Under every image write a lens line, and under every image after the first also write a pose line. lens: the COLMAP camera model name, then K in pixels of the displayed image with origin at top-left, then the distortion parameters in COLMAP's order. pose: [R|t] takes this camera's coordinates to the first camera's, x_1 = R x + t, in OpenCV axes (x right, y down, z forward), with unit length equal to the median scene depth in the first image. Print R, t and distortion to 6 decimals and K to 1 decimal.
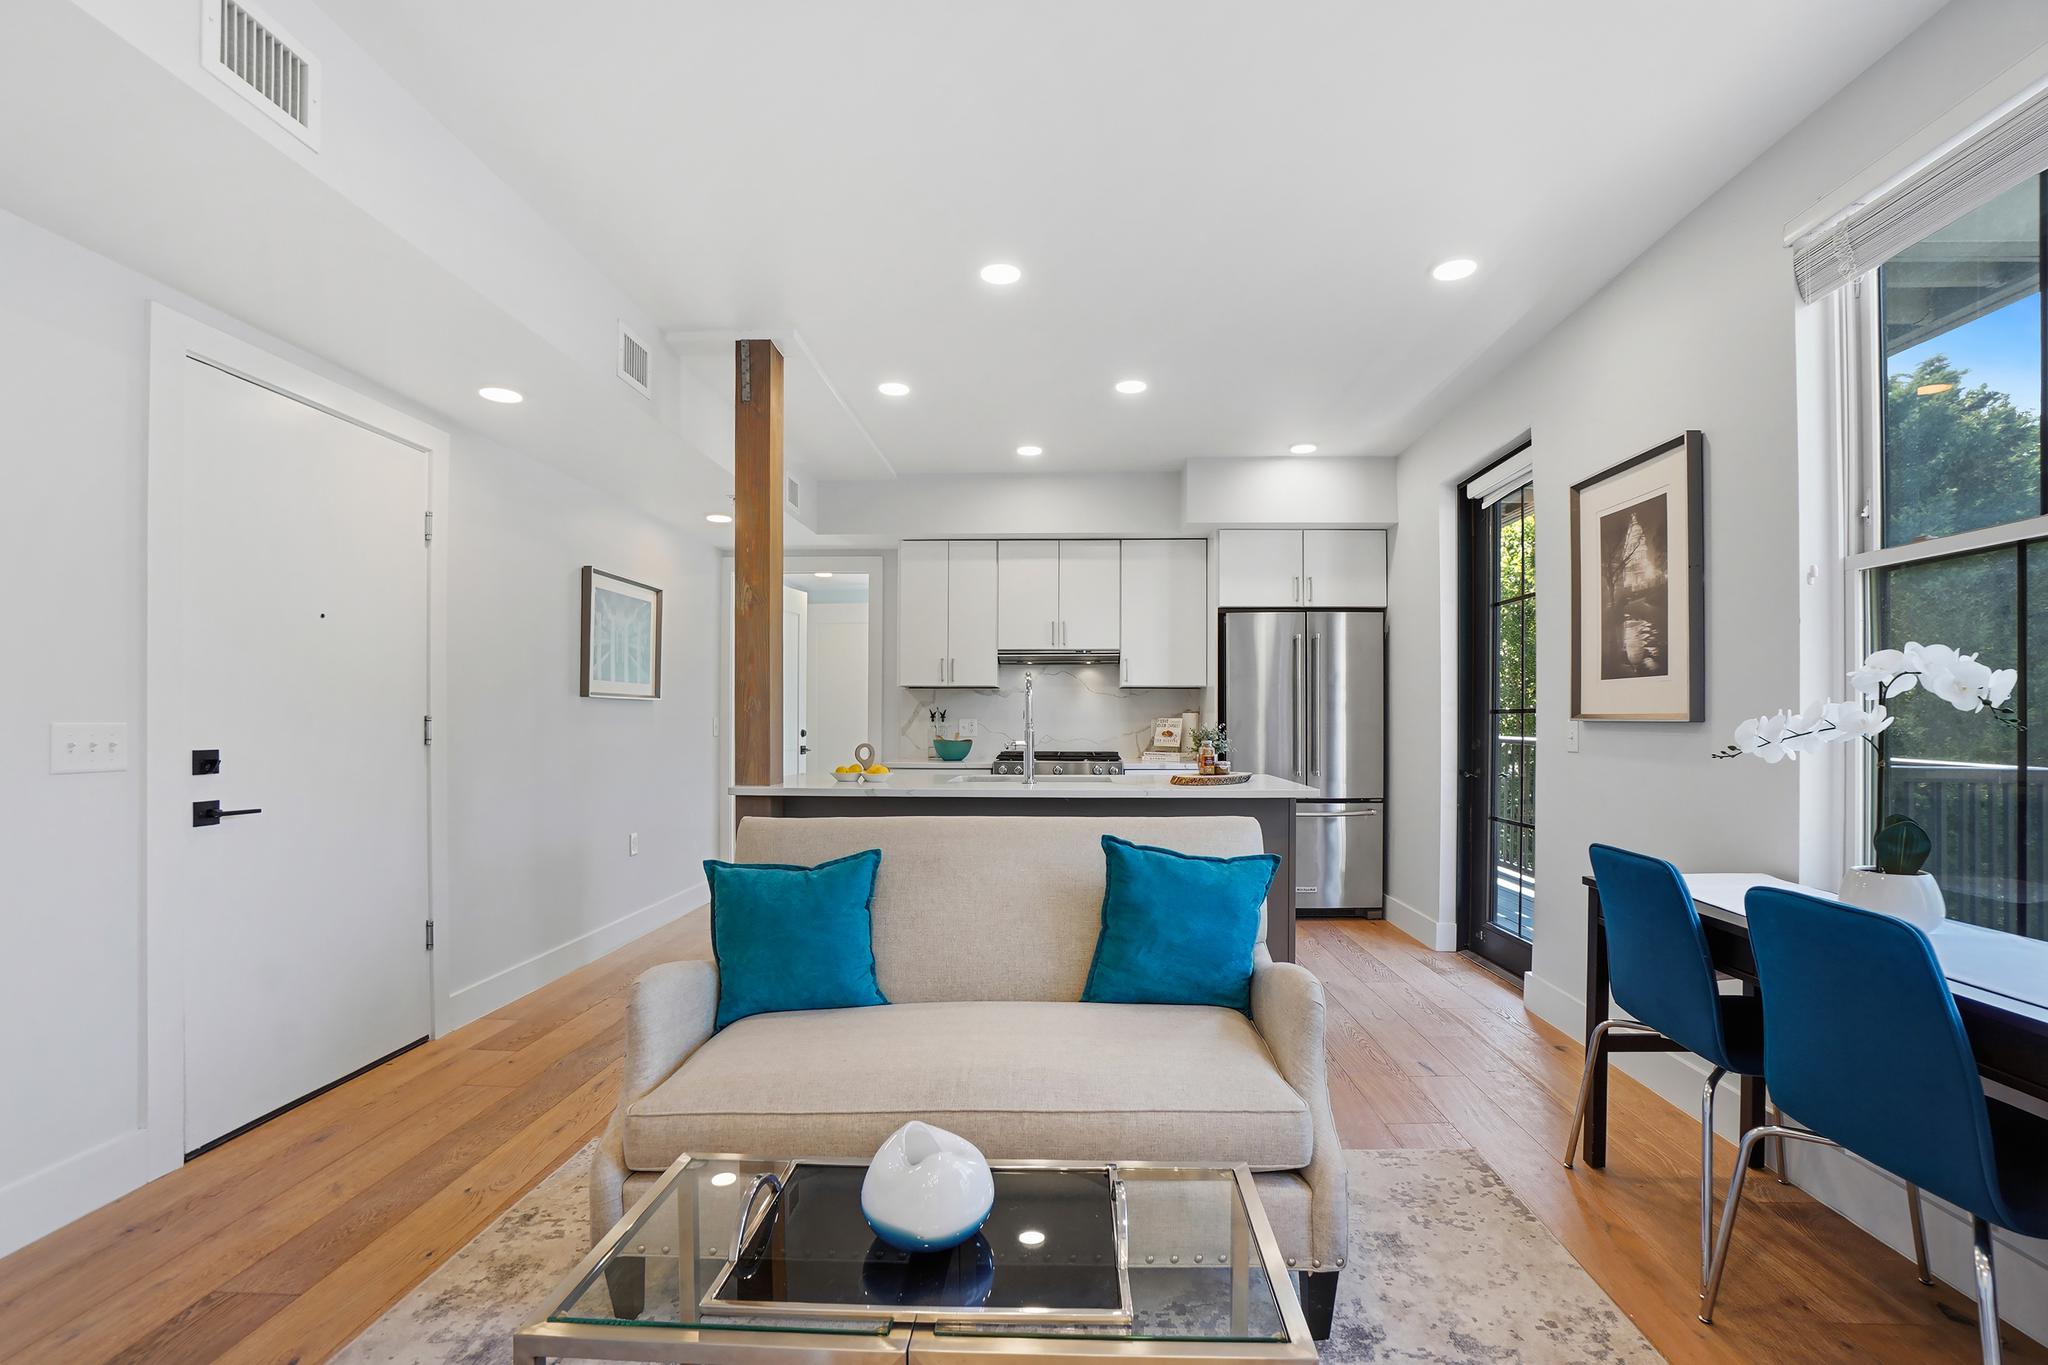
lens RADIAL K [[927.2, 0, 1061.3], [0, 927.2, 716.6], [0, 0, 1]] dist [-0.057458, 0.020478]
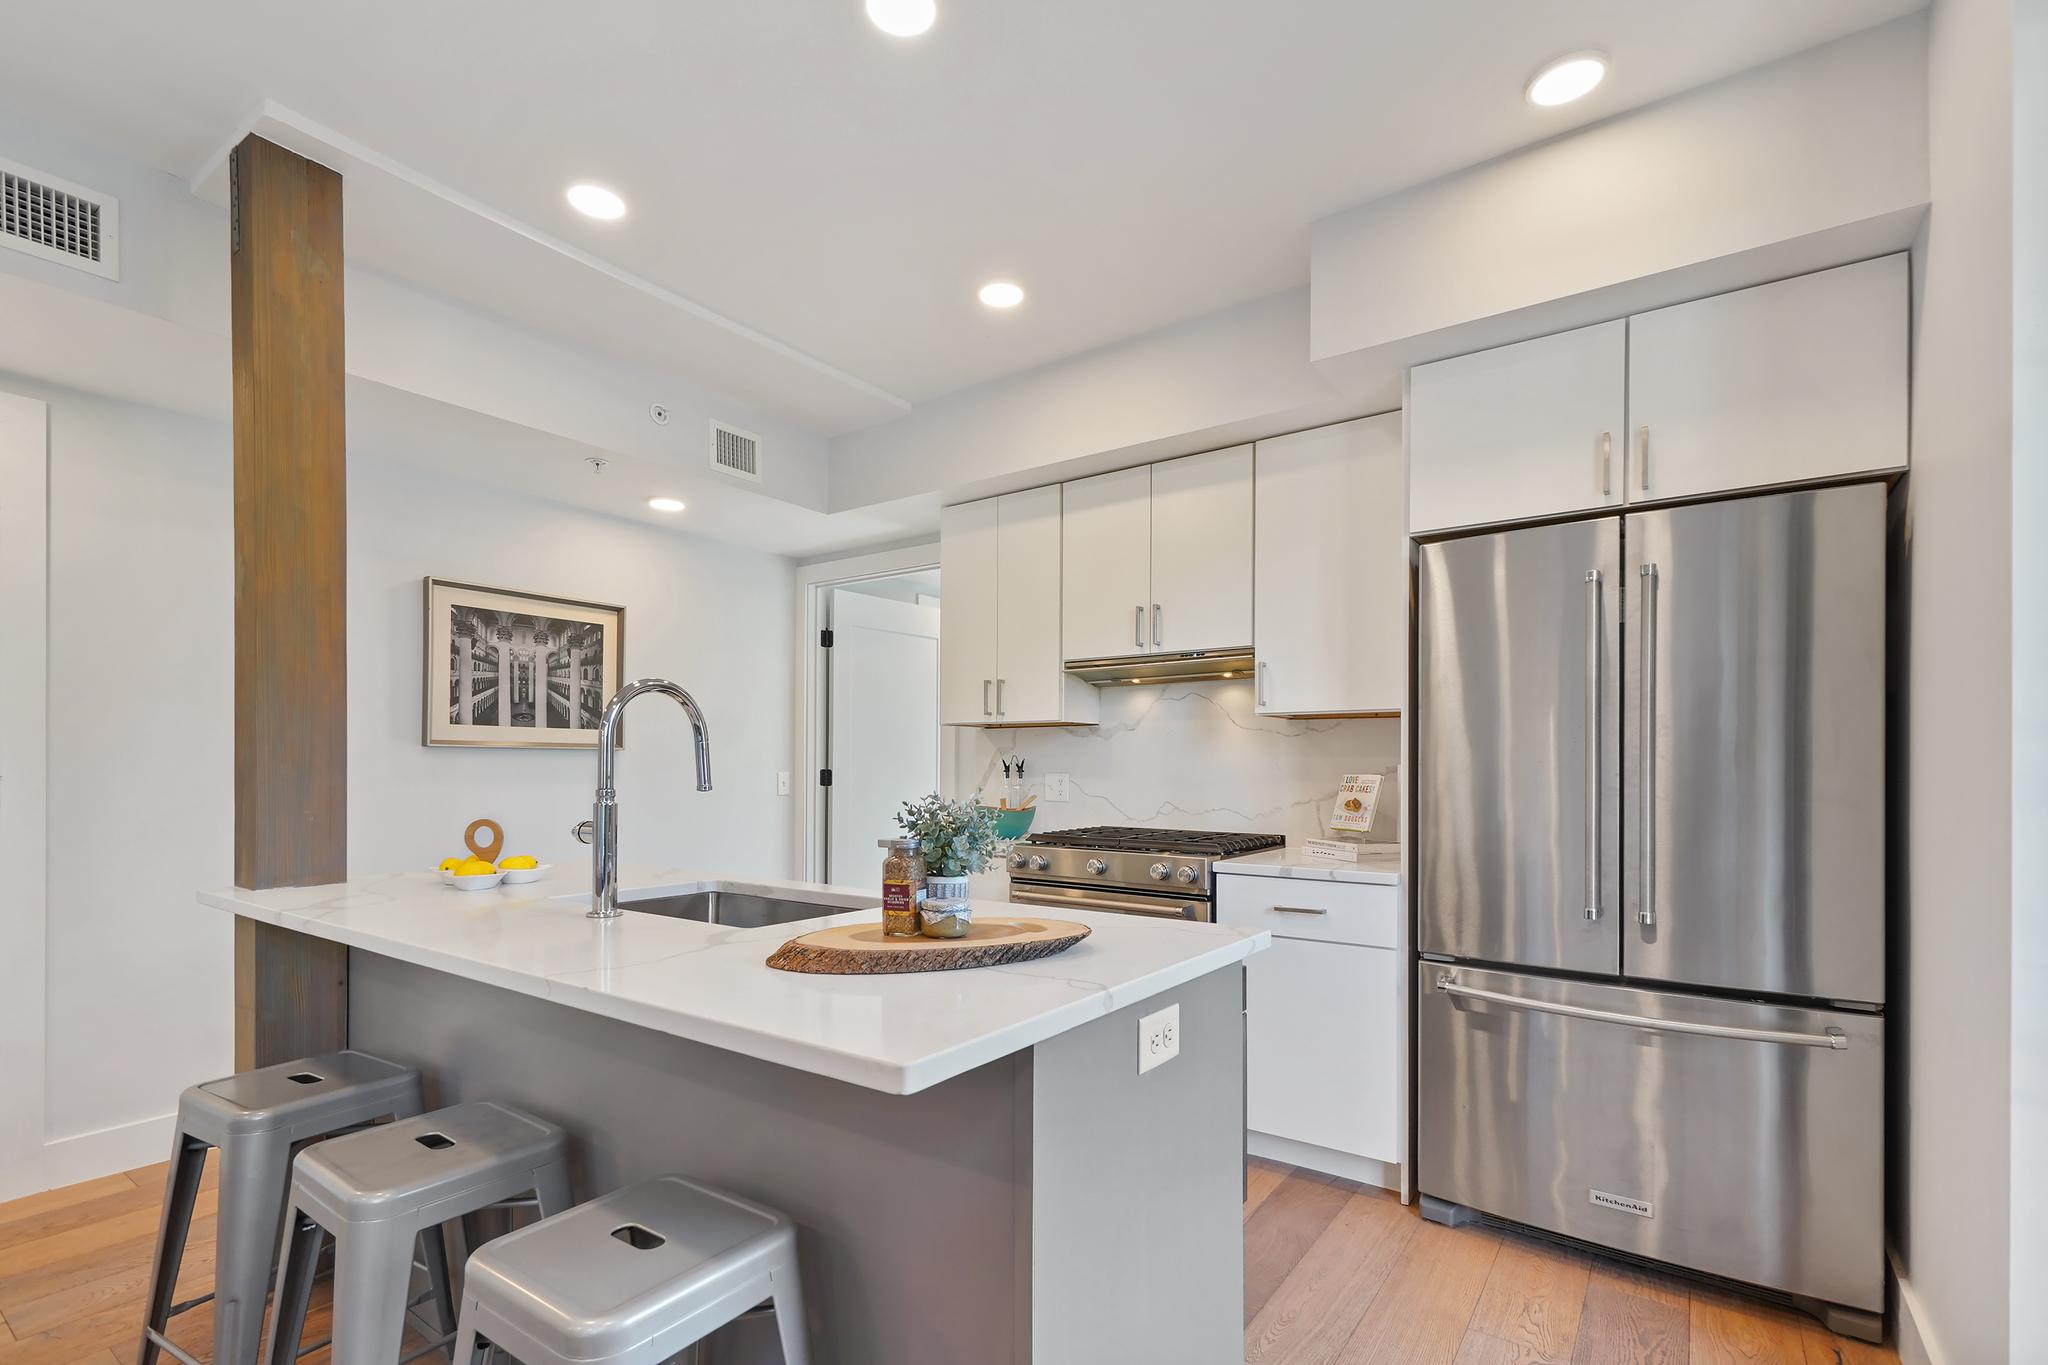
lens RADIAL K [[927.2, 0, 1034.7], [0, 927.2, 760.3], [0, 0, 1]] dist [-0.057458, 0.020478]
pose [[0.824308, -0.005709, -0.566112, 0.287578], [0.001091, 0.999963, -0.008496, -0.001870], [0.566140, 0.006386, 0.824284, 0.542347]]
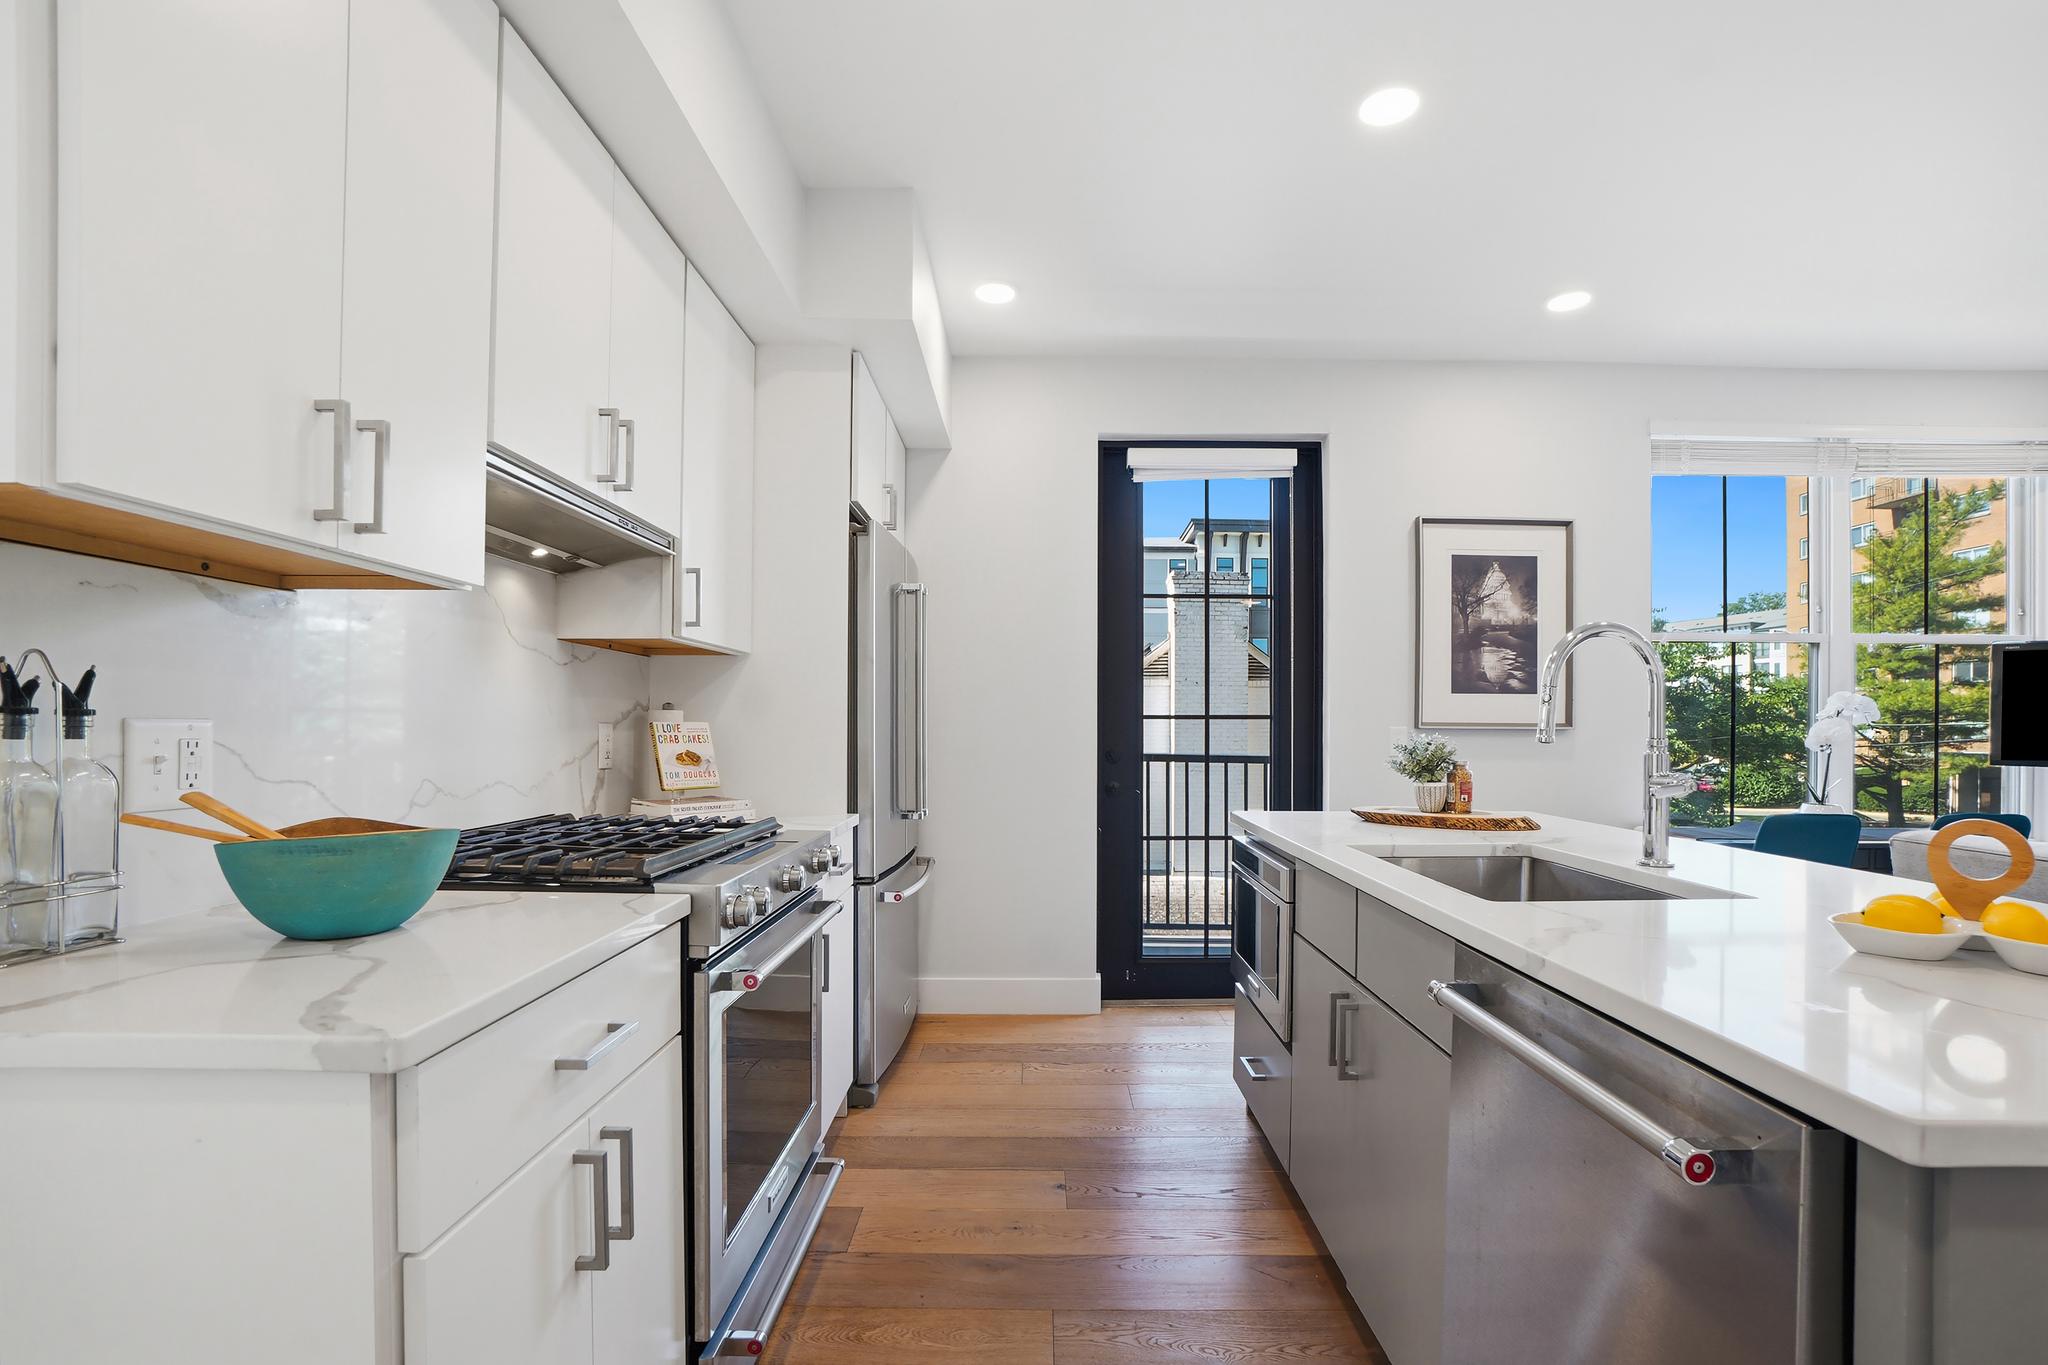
lens RADIAL K [[927.2, 0, 1063.0], [0, 927.2, 723.4], [0, 0, 1]] dist [-0.057458, 0.020478]
pose [[-0.029669, 0.000656, 0.999560, -0.350592], [-0.007766, 0.999969, -0.000887, 0.001925], [-0.999530, -0.007789, -0.029663, 0.941779]]
